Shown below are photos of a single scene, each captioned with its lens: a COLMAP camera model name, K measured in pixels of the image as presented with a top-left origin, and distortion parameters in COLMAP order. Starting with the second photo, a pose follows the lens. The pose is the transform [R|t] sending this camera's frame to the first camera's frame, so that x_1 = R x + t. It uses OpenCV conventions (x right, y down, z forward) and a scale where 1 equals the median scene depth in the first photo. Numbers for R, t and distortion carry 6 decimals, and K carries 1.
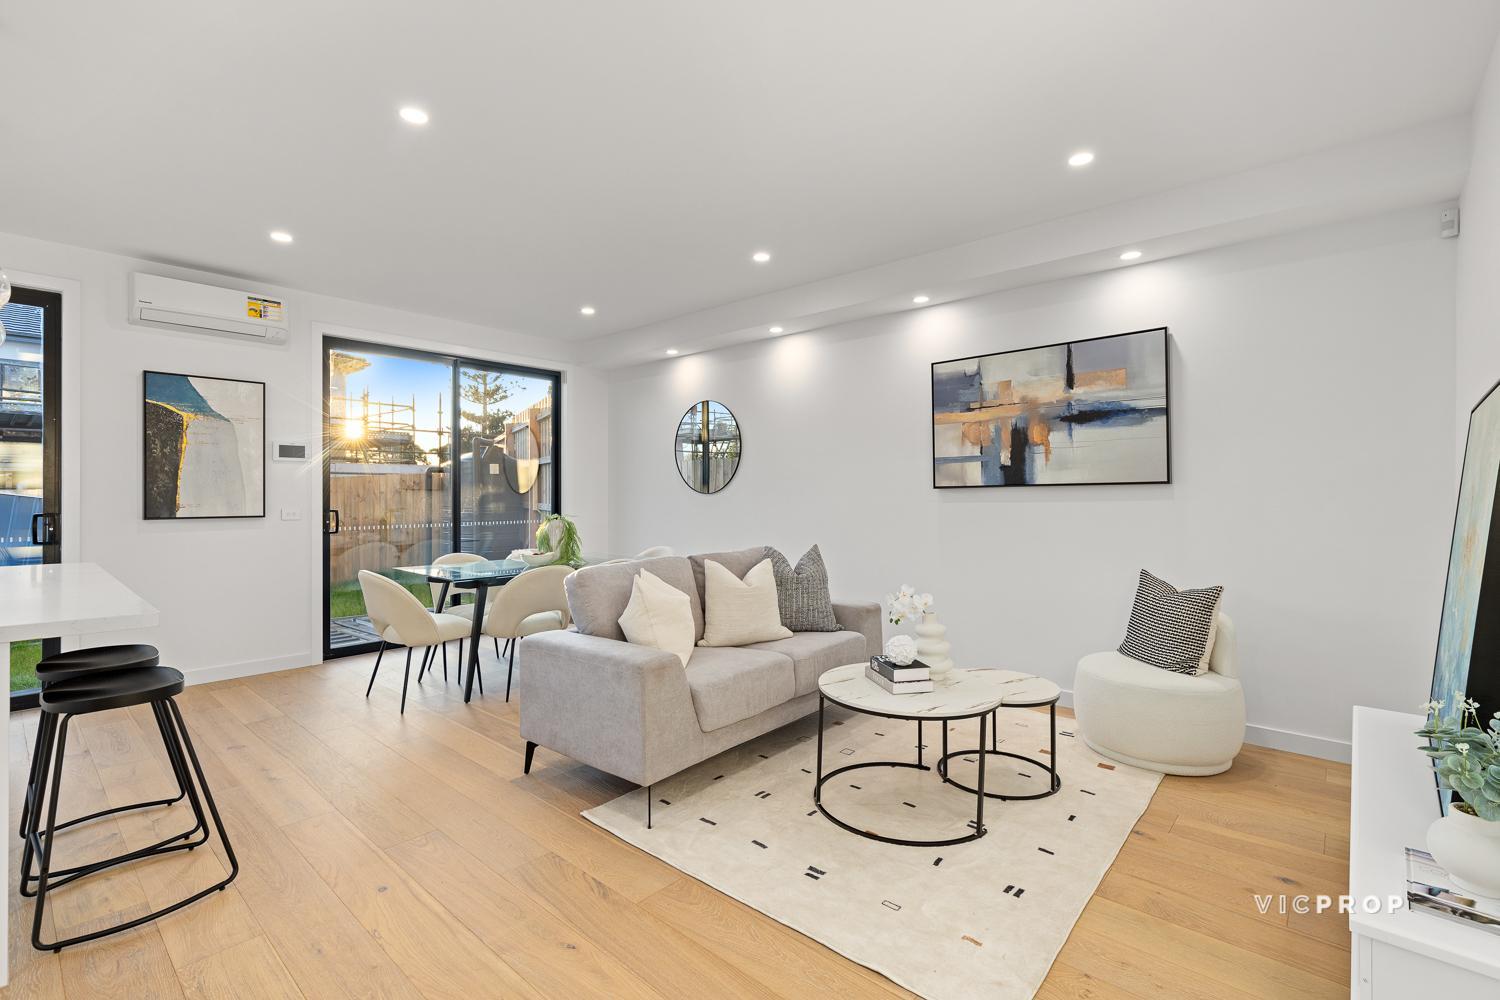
lens RADIAL K [[661.4, 0, 754.7], [0, 661.4, 493.5], [0, 0, 1]] dist [0.000552, -0.000377]
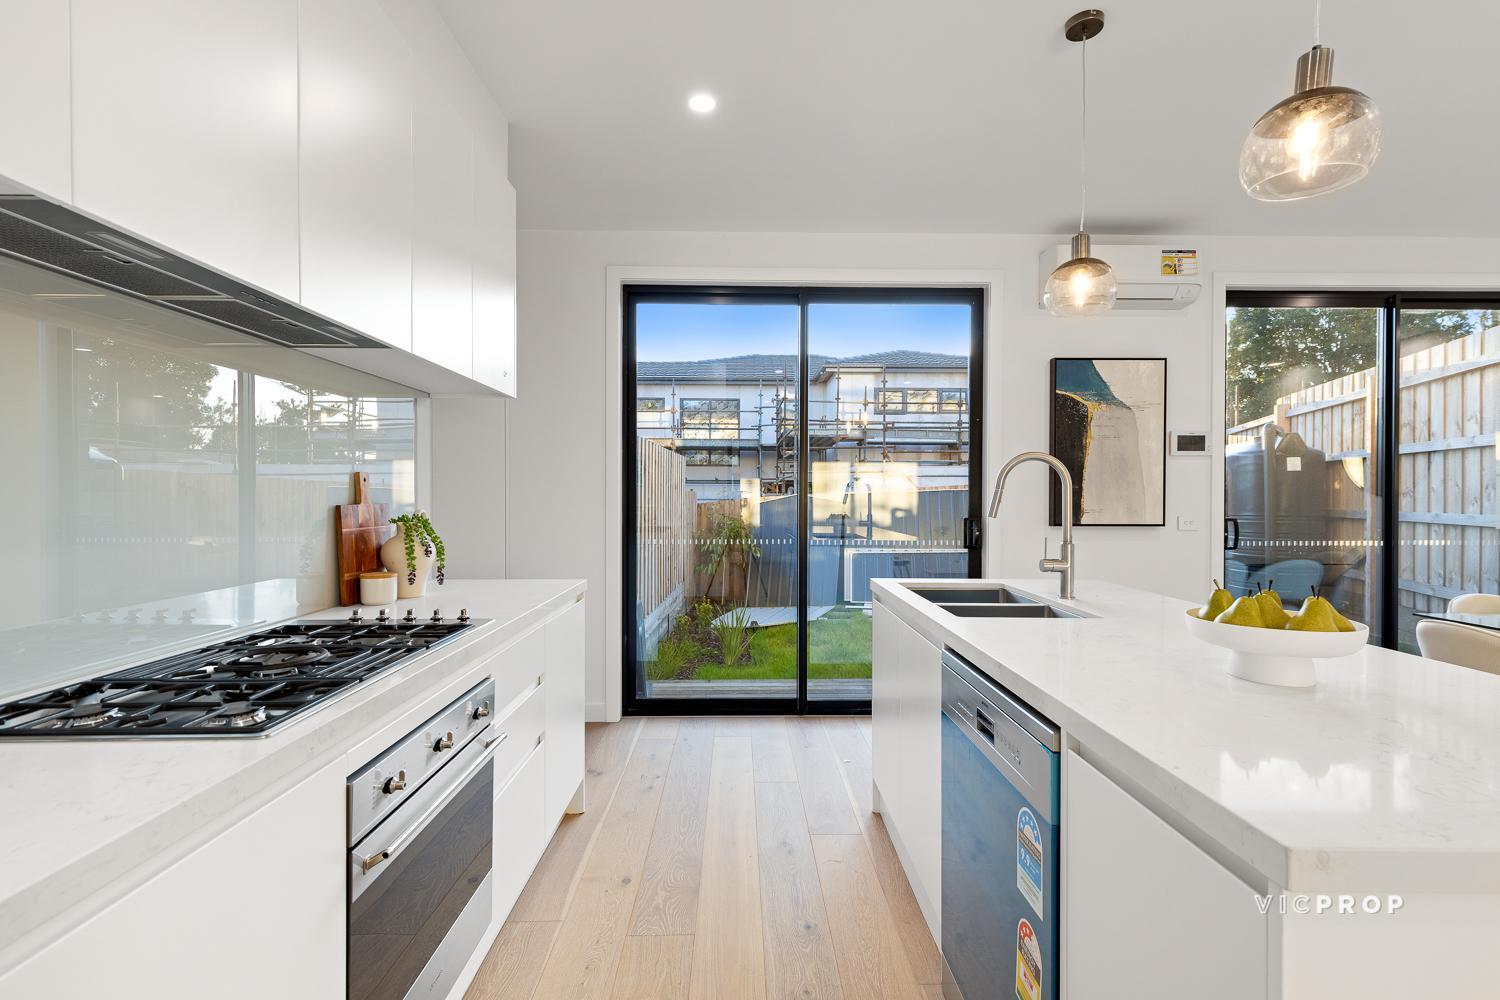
lens RADIAL K [[661.4, 0, 754.7], [0, 661.4, 493.5], [0, 0, 1]] dist [0.000552, -0.000377]
pose [[0.673714, -0.002916, -0.738986, -0.635503], [-0.000964, 0.999988, -0.004825, 0.000689], [0.738991, 0.003963, 0.673703, 0.123567]]
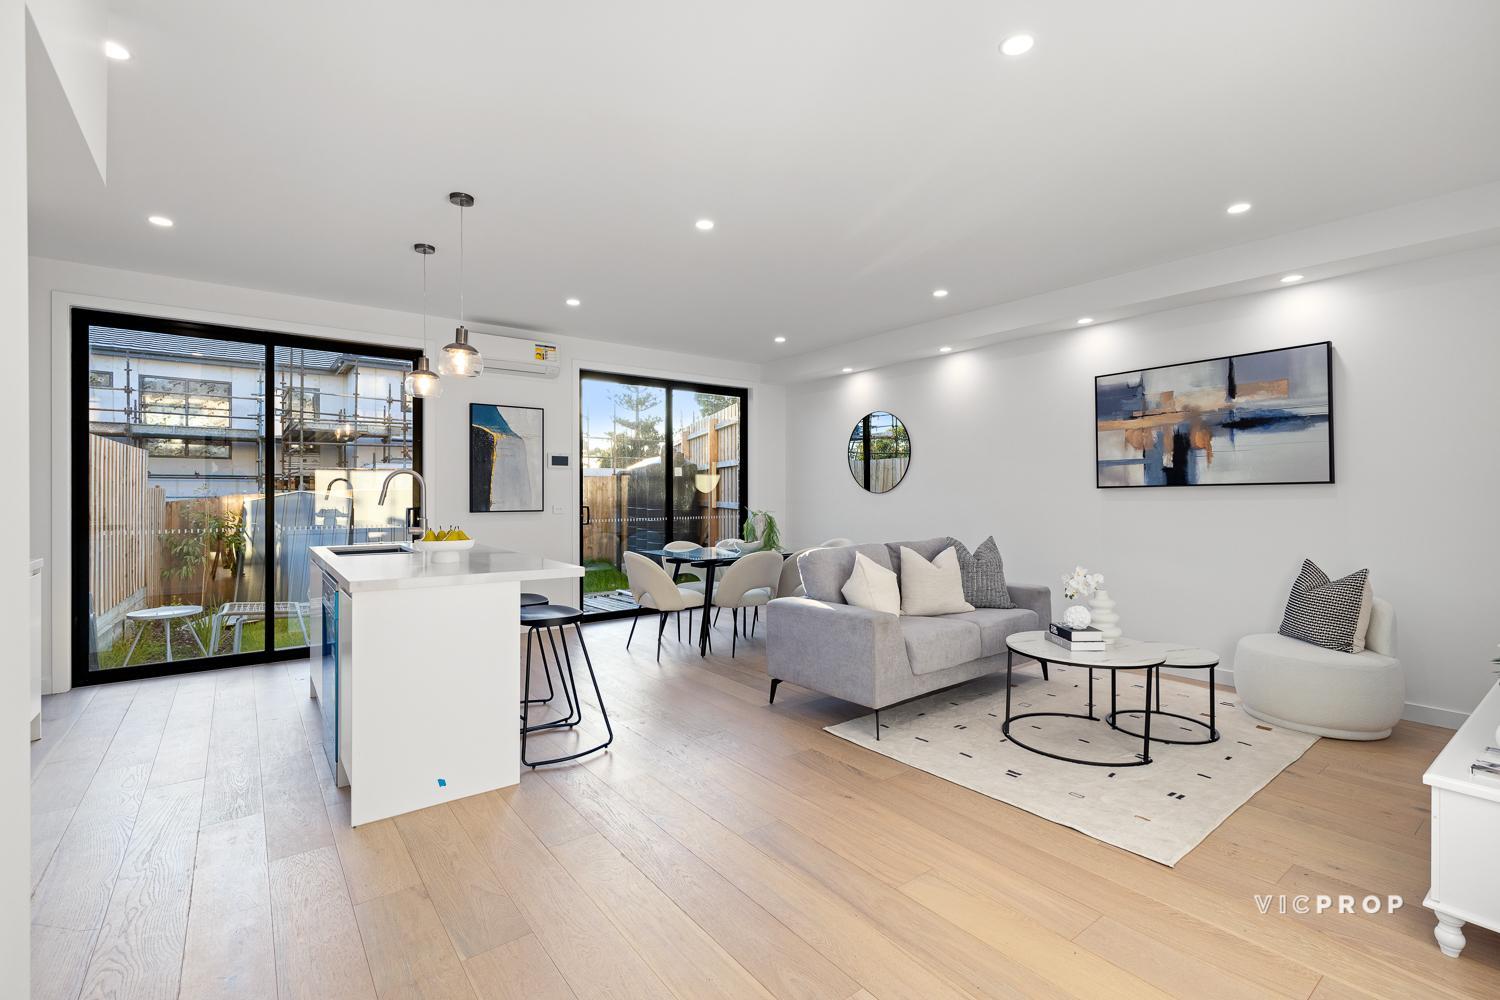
lens RADIAL K [[661.4, 0, 754.7], [0, 661.4, 493.5], [0, 0, 1]] dist [0.000552, -0.000377]
pose [[0.981213, -0.000732, -0.192928, -0.103131], [0.000732, 1.000000, -0.000072, 0.001136], [0.192928, -0.000070, 0.981213, -0.264885]]
